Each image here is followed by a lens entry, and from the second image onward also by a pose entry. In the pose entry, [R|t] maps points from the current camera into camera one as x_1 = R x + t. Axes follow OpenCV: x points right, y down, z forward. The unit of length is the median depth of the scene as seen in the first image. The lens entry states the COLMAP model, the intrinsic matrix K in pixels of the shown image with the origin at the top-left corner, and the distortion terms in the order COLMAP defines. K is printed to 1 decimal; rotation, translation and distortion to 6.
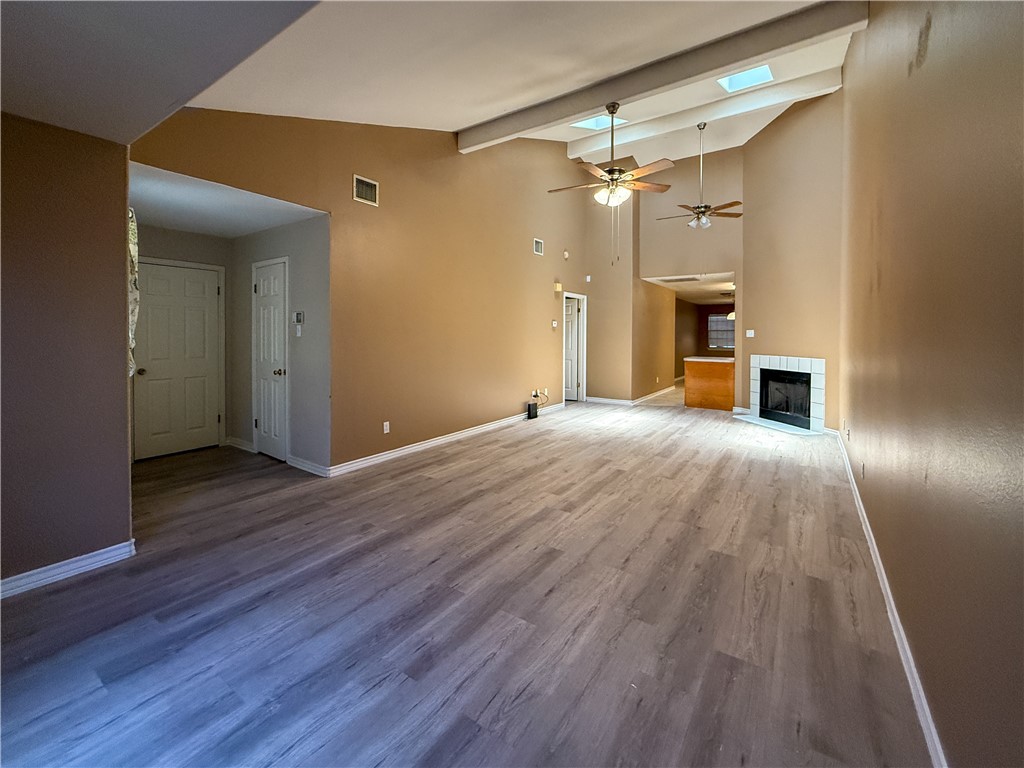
lens RADIAL K [[430.4, 0, 513.0], [0, 430.4, 344.0], [0, 0, 1]] dist [0.000964, -0.000515]
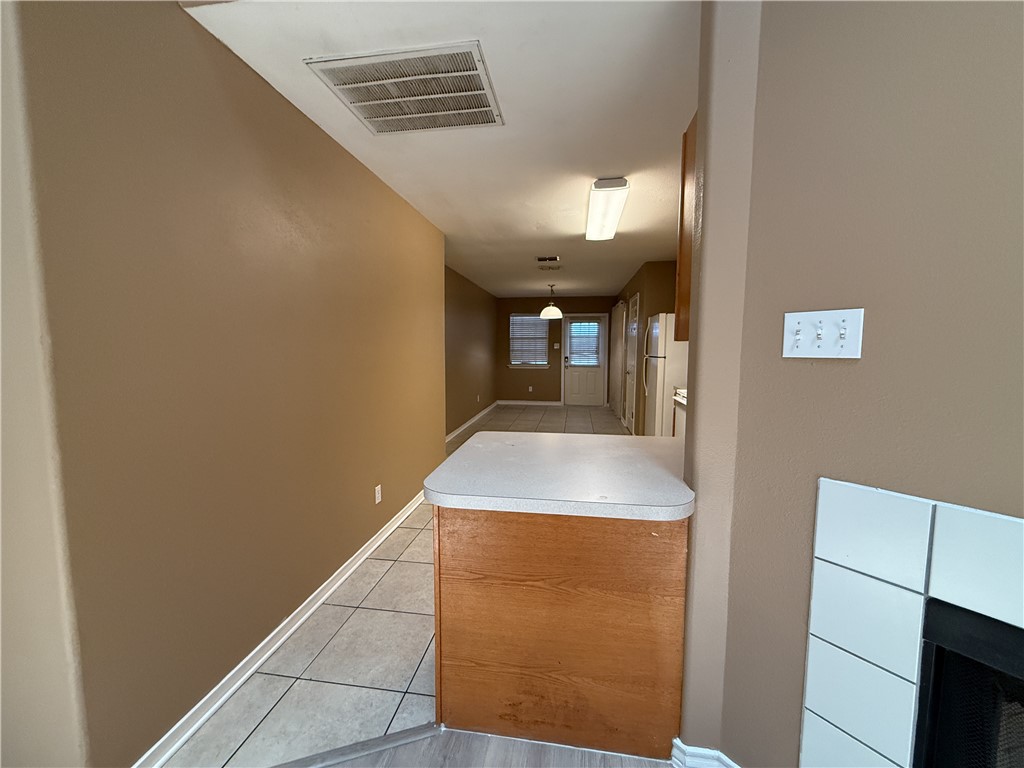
lens RADIAL K [[415.2, 0, 513.8], [0, 415.2, 397.3], [0, 0, 1]] dist [-0.001712, 0.000354]
pose [[0.899932, -0.054250, 0.432643, 0.871402], [0.008301, 0.994182, 0.107394, -0.047876], [-0.435952, -0.093056, 0.895146, 2.029103]]
